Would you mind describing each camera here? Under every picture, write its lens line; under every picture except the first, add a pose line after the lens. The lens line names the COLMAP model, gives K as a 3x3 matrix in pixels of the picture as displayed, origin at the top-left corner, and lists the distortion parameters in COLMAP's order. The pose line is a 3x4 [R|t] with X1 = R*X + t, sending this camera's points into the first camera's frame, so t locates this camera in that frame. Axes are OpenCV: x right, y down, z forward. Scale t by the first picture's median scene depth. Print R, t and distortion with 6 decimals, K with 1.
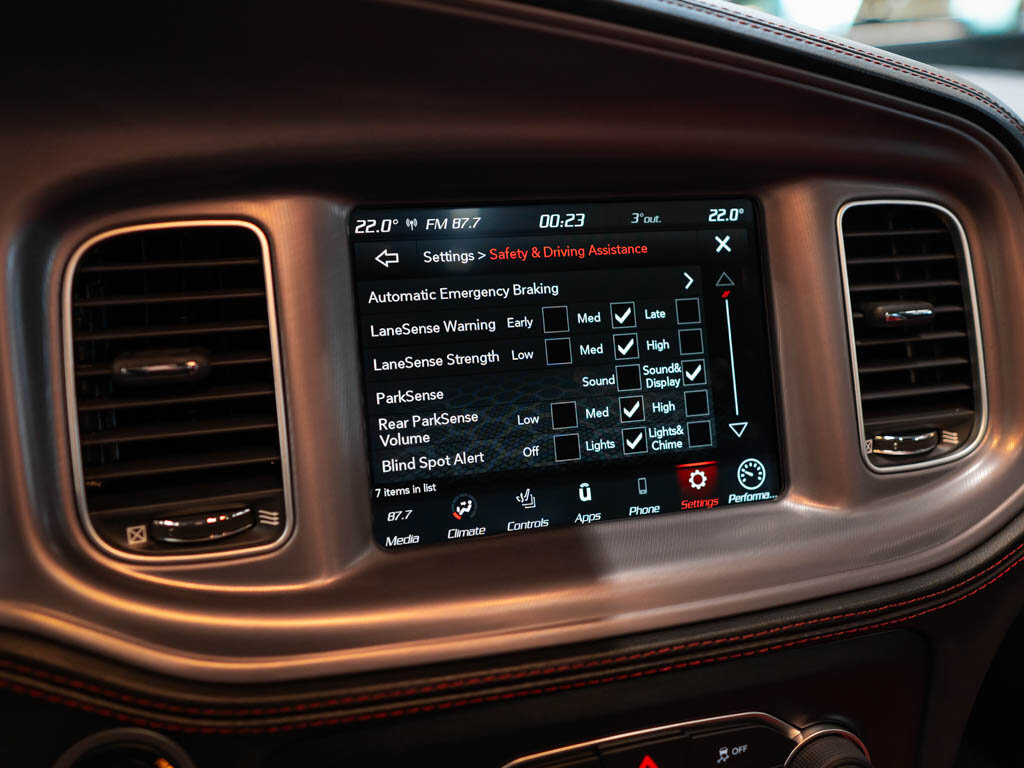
lens RADIAL K [[823.3, 0, 512.0], [0, 823.3, 384.0], [0, 0, 1]] dist [-0.000596, -0.001967]
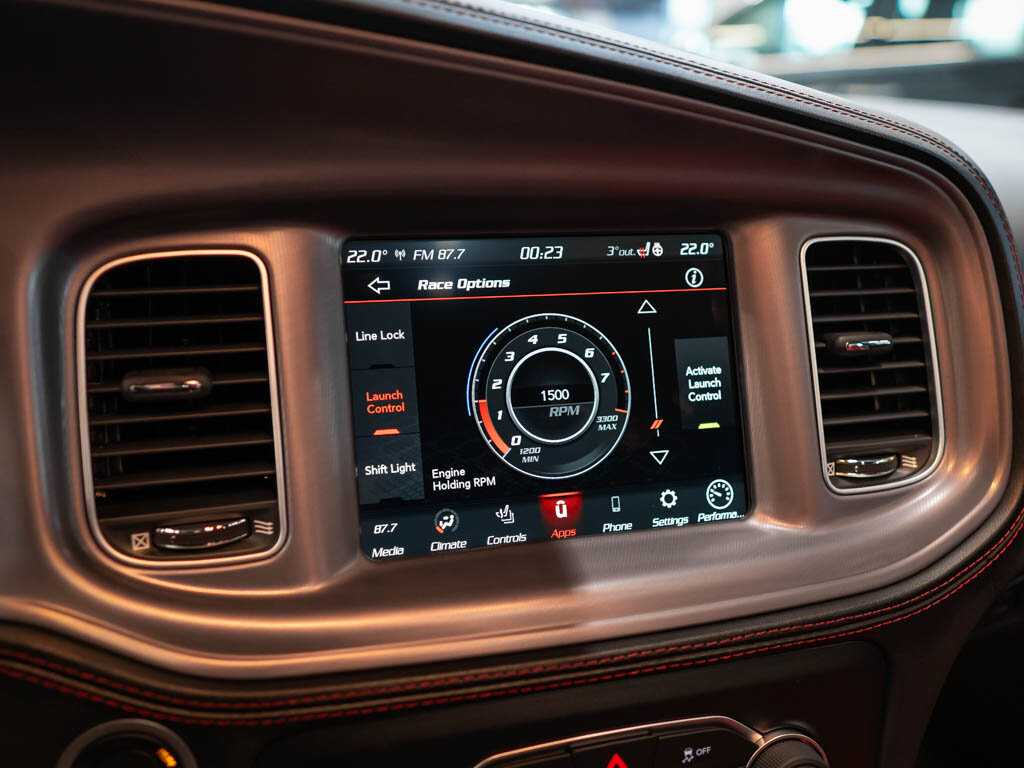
lens RADIAL K [[882.6, 0, 509.3], [0, 882.6, 397.2], [0, 0, 1]] dist [-0.000274, -0.006545]
pose [[0.999857, 0.009359, 0.014102, 0.005104], [-0.009001, 0.999642, -0.025202, 0.017721], [-0.014332, 0.025072, 0.999583, -0.139123]]
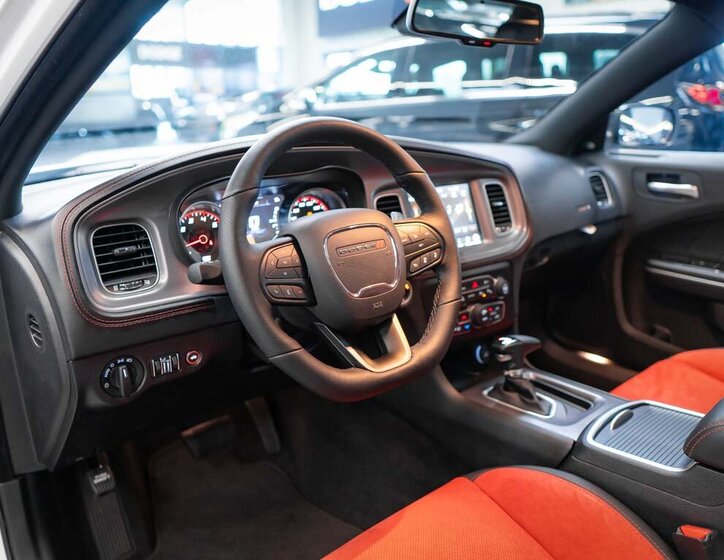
lens RADIAL K [[595.9, 0, 362.0], [0, 595.9, 280.0], [0, 0, 1]] dist [-0.000548, -0.001742]
pose [[0.933726, -0.119337, 0.337512, -1.764012], [0.143080, 0.988629, -0.046274, 0.471661], [-0.328151, 0.091498, 0.940183, -2.358760]]
